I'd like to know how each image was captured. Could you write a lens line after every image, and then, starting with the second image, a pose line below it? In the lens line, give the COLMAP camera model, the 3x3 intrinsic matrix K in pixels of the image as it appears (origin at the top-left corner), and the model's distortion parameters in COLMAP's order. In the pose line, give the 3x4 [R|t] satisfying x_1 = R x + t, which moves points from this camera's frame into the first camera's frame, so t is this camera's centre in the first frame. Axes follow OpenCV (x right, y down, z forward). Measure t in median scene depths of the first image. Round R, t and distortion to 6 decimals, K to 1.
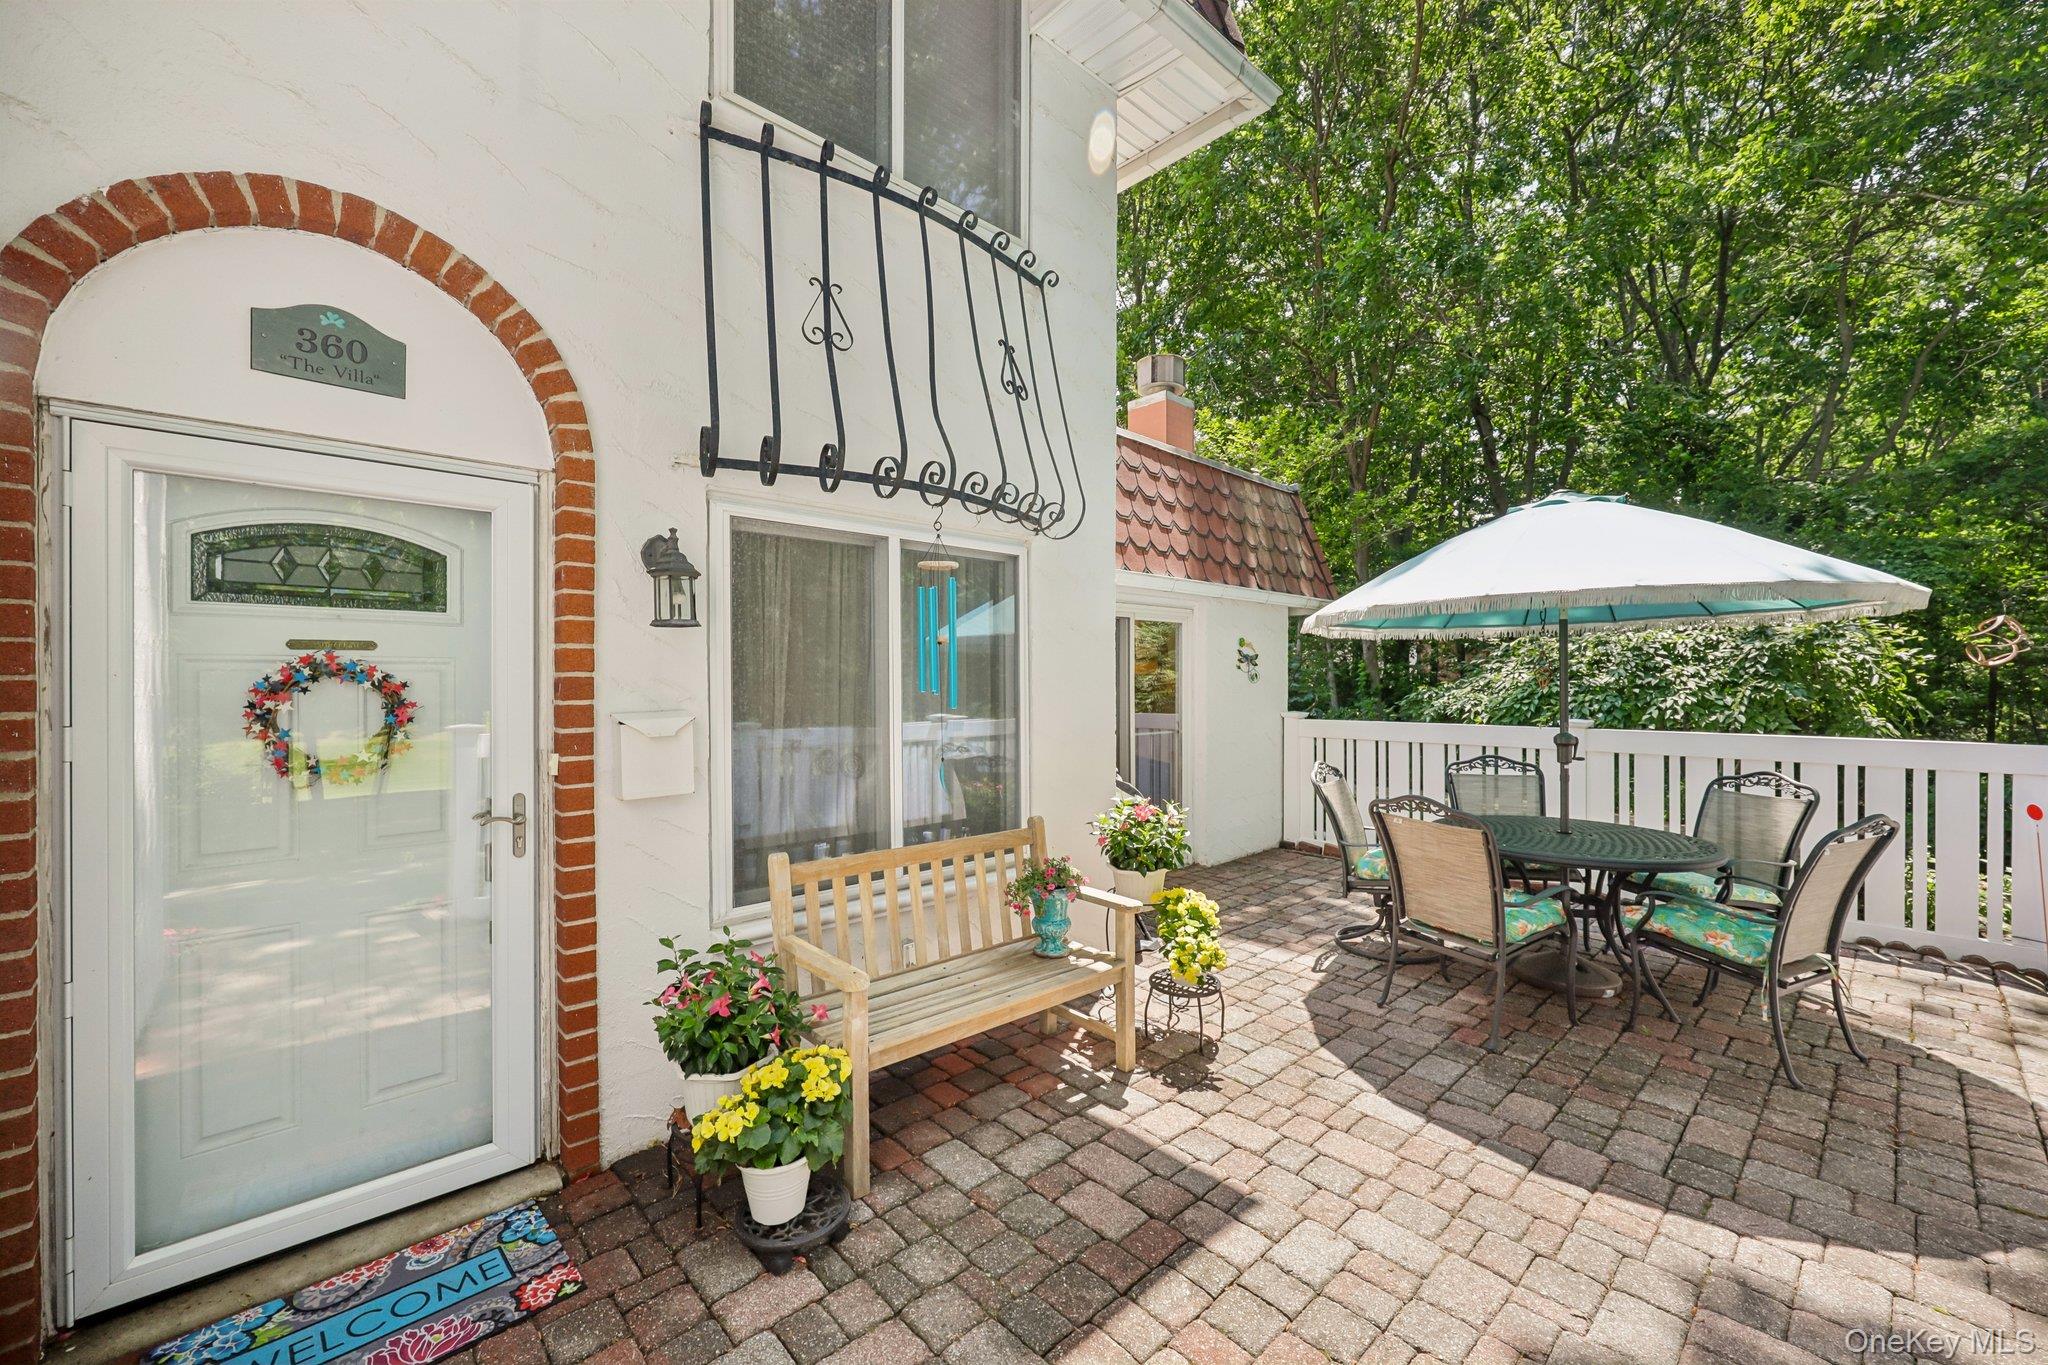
lens RADIAL K [[820.2, 0, 1021.0], [0, 820.2, 679.2], [0, 0, 1]] dist [-0.001020, -0.000120]
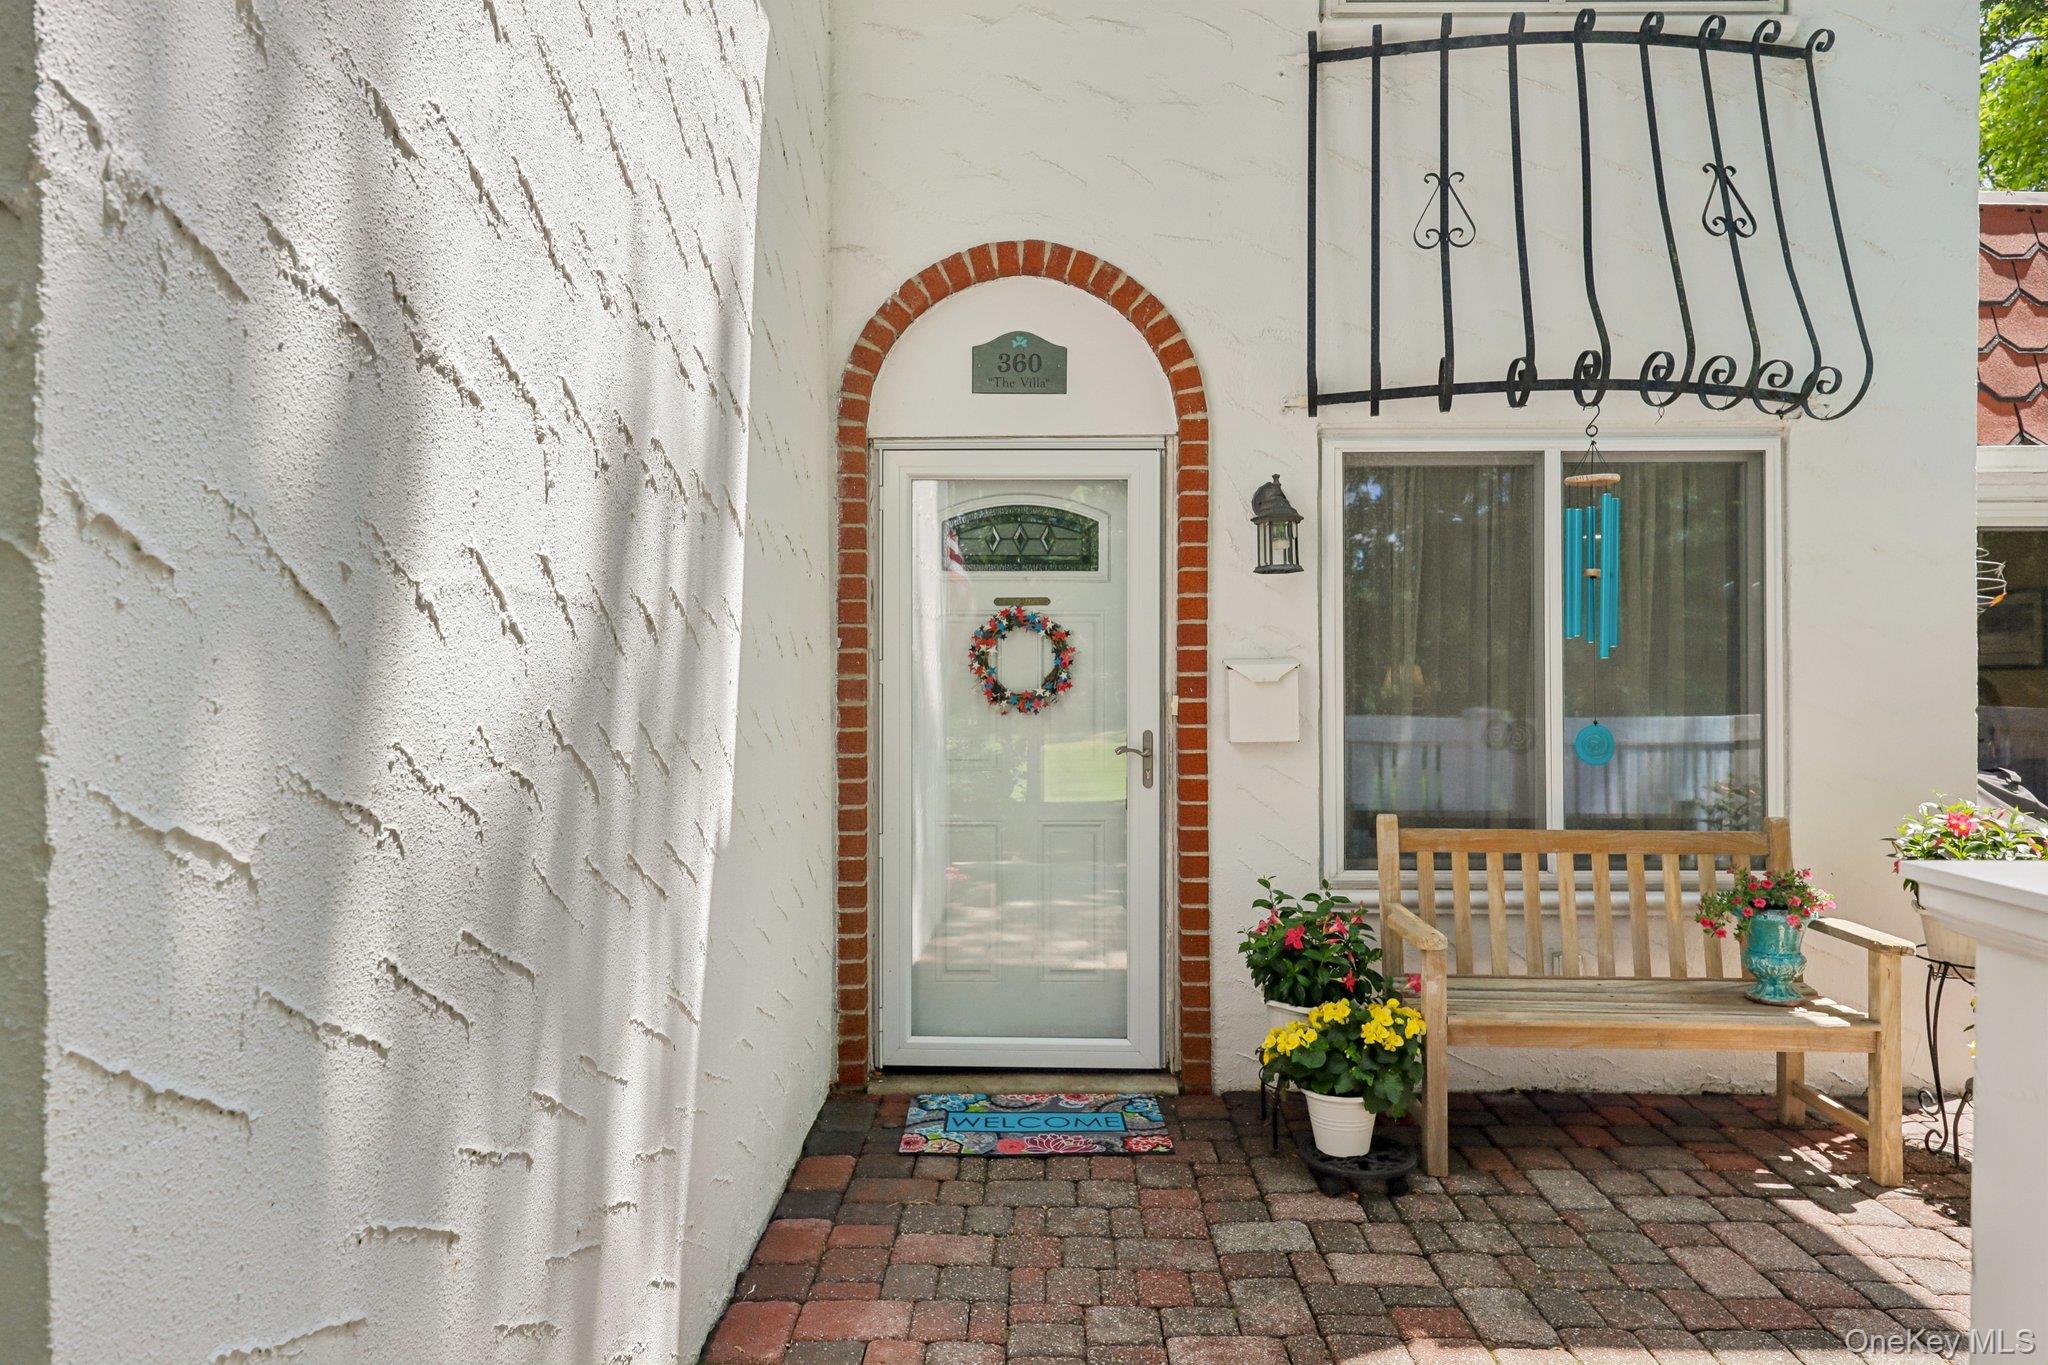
lens RADIAL K [[1292.7, 0, 1021.2], [0, 1292.7, 680.1], [0, 0, 1]] dist [0.000748, -0.002650]
pose [[0.713888, -0.003508, -0.700251, 0.475194], [-0.000873, 0.999982, -0.005899, 0.079726], [0.700259, 0.004823, 0.713872, -0.356409]]
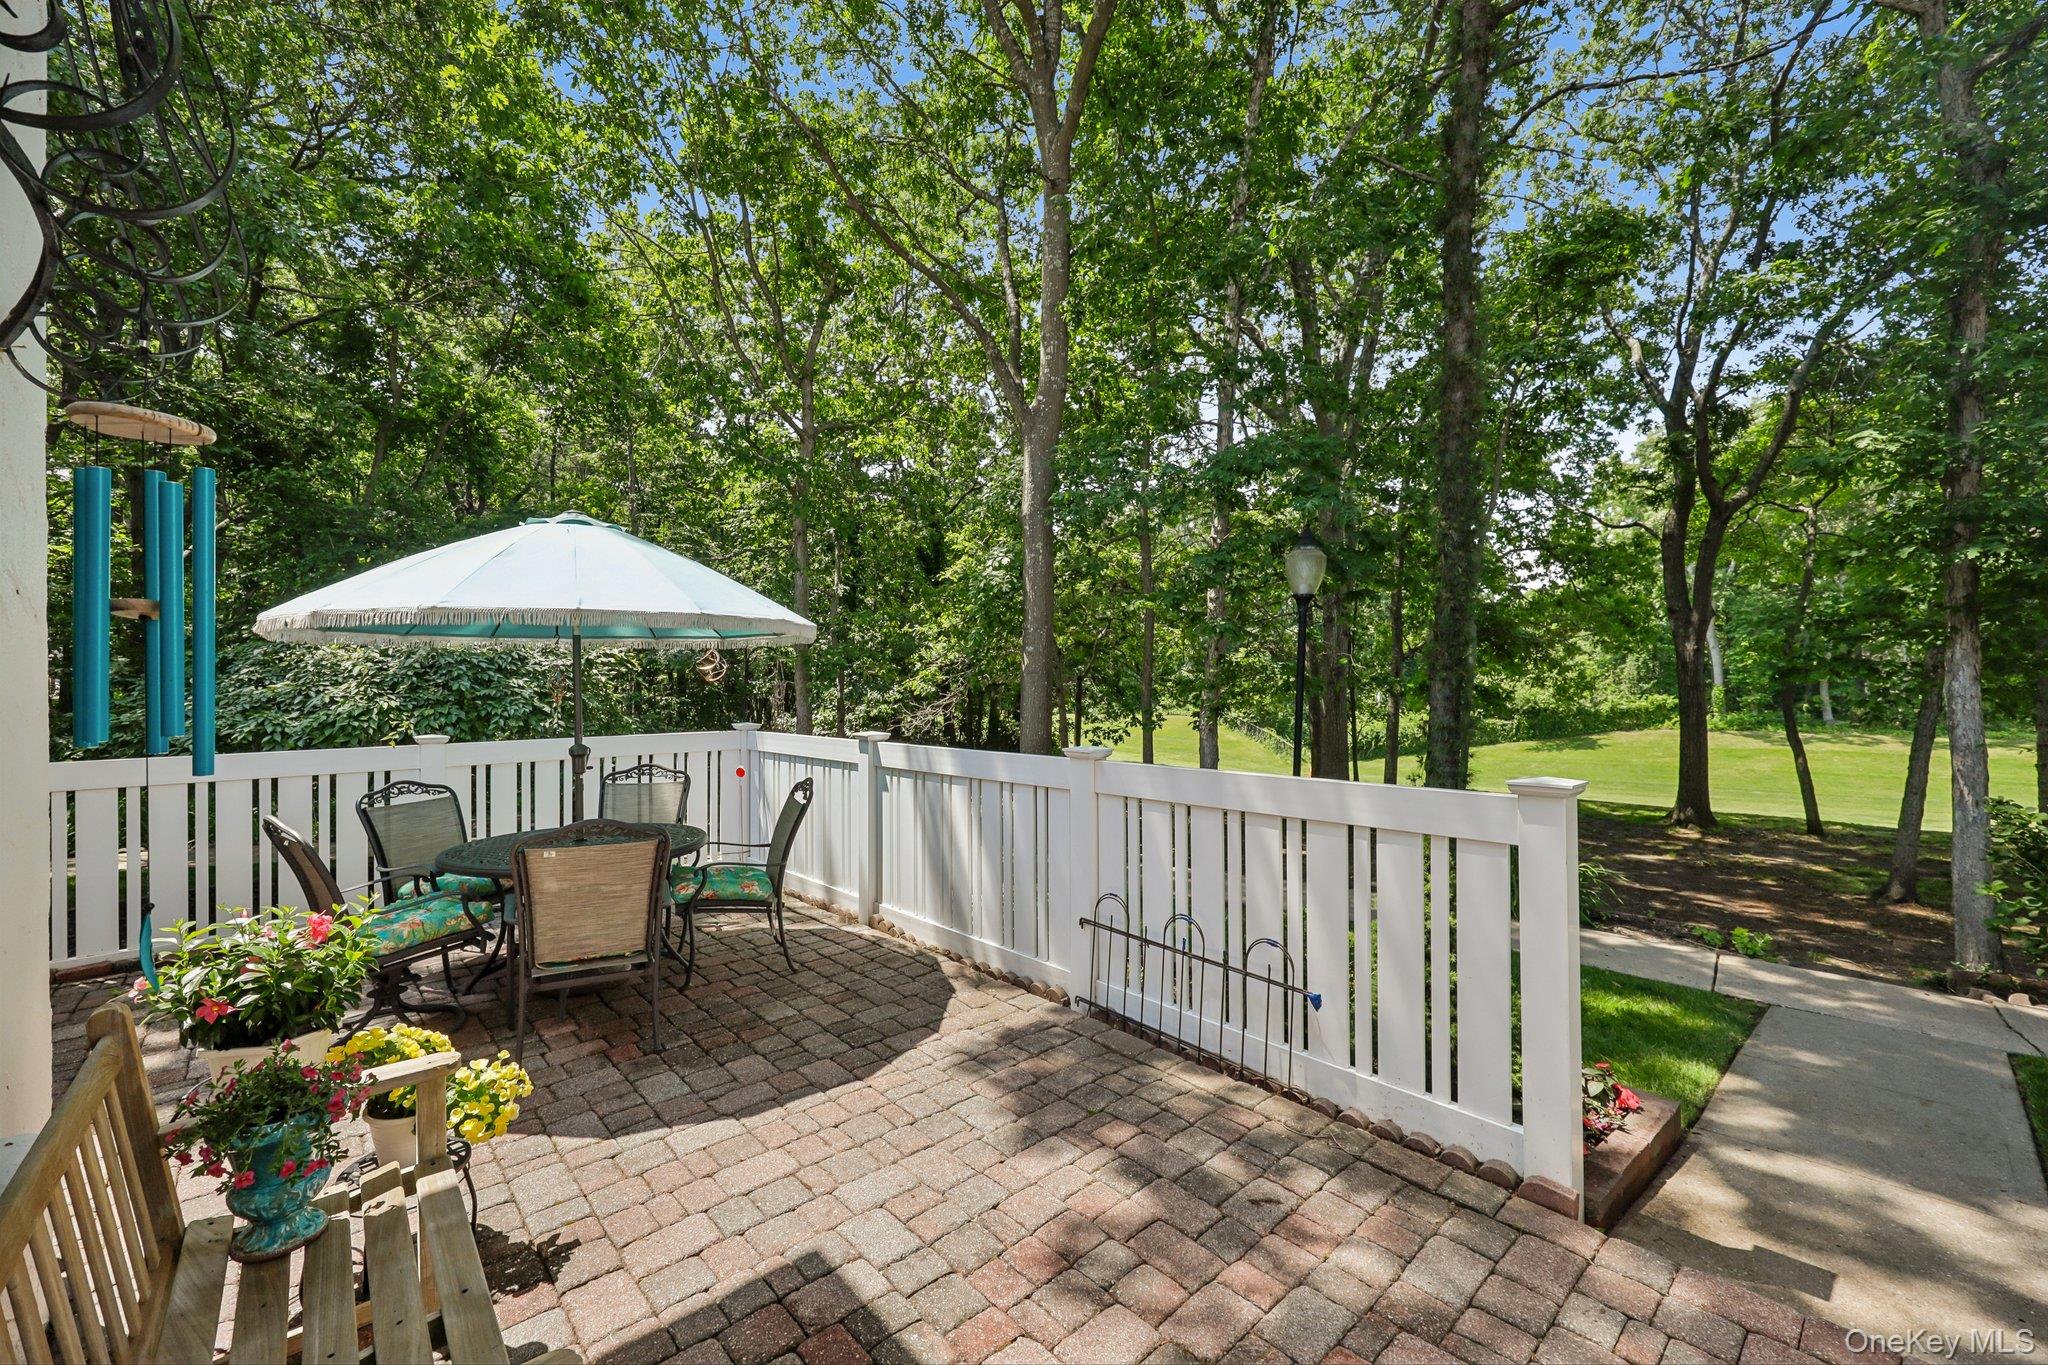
lens RADIAL K [[820.2, 0, 1033.5], [0, 820.2, 684.2], [0, 0, 1]] dist [-0.001020, -0.000120]
pose [[0.002523, 0.003076, 0.999992, -0.620642], [0.009748, 0.999948, -0.003100, 0.001319], [-0.999949, 0.009755, 0.002493, 0.716567]]
